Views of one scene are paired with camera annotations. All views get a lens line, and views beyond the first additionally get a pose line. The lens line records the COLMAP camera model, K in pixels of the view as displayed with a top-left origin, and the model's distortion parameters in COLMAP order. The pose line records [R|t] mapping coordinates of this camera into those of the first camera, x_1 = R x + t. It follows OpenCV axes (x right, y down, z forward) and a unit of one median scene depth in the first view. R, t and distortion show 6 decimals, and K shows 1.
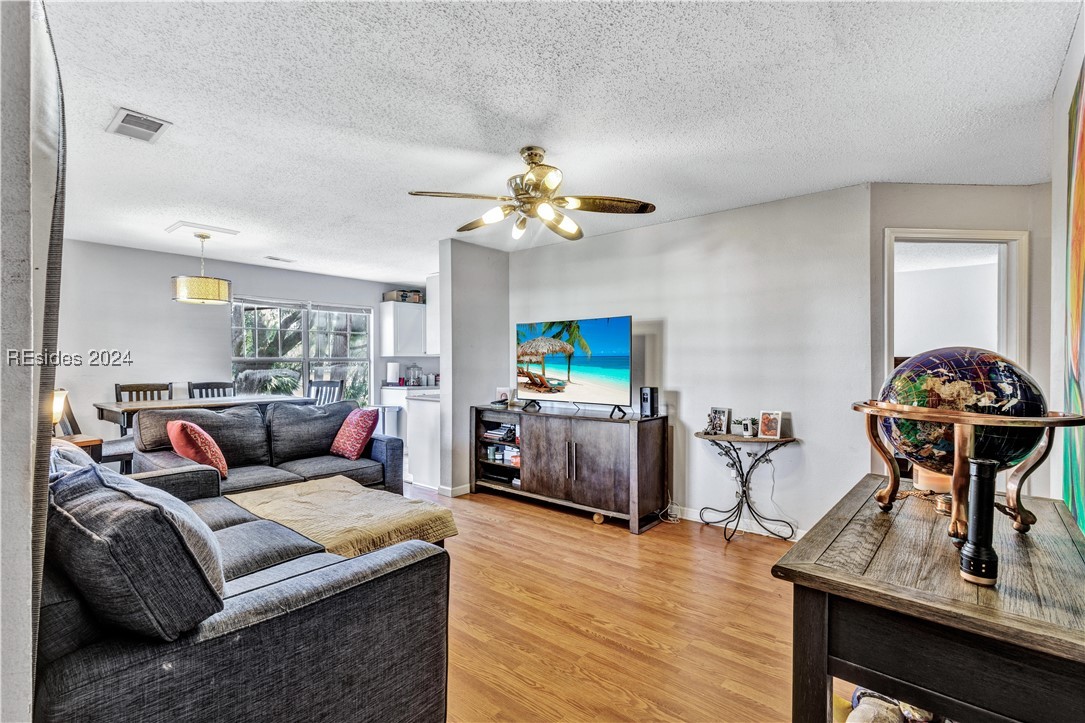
lens RADIAL K [[504.4, 0, 549.2], [0, 504.4, 368.4], [0, 0, 1]] dist [0.002772, 0.000409]
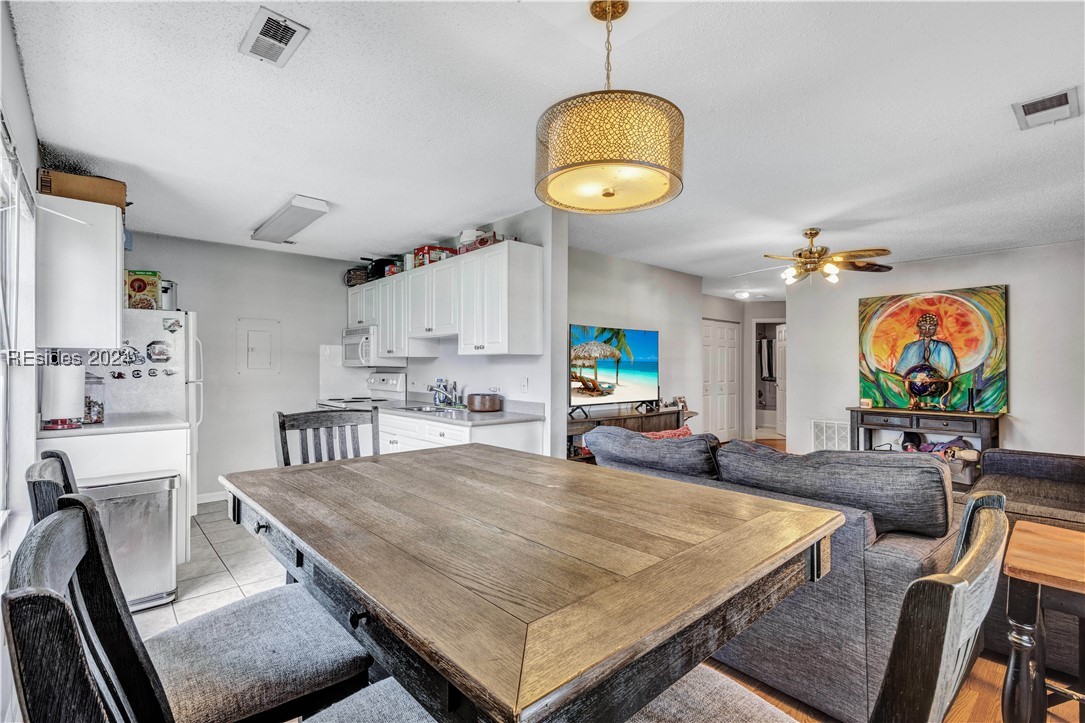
lens RADIAL K [[497.7, 0, 543.5], [0, 497.7, 363.2], [0, 0, 1]] dist [0.015705, -0.006116]
pose [[0.146950, 0.009072, 0.989102, -1.007397], [0.007377, 0.999920, -0.010267, -0.009178], [-0.989116, 0.008805, 0.146871, 0.958357]]
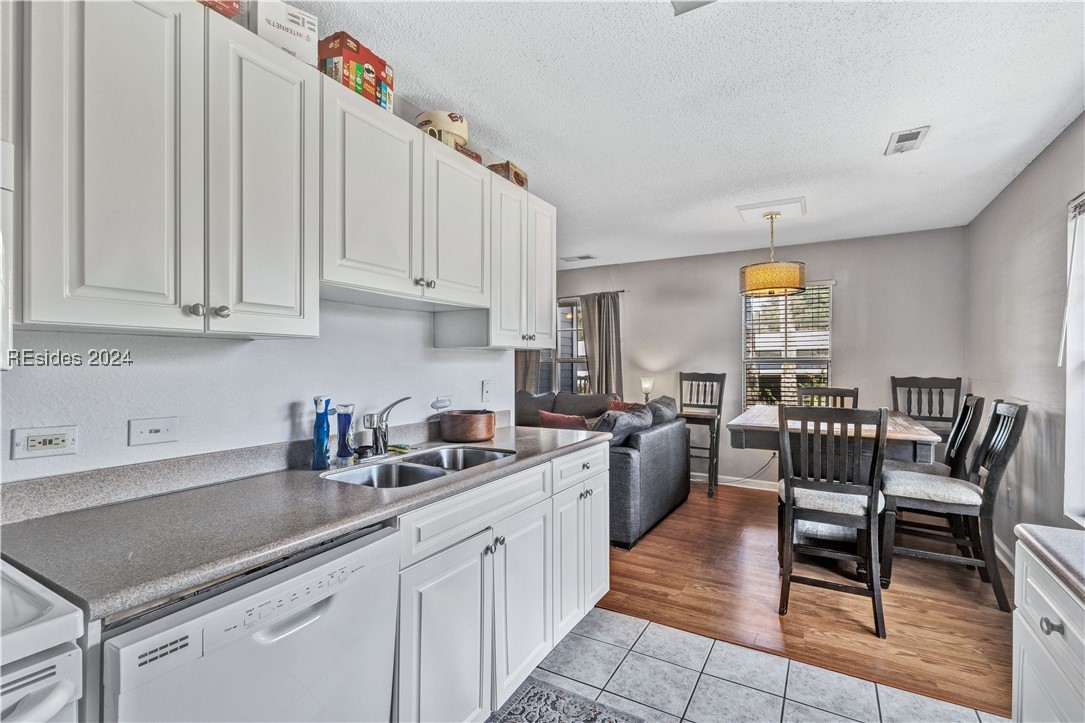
lens RADIAL K [[497.7, 0, 543.5], [0, 497.7, 363.2], [0, 0, 1]] dist [0.015705, -0.006116]
pose [[-0.985472, 0.002081, -0.169826, -0.157644], [-0.000021, 0.999923, 0.012375, -0.021584], [0.169839, 0.012199, -0.985396, 1.713108]]
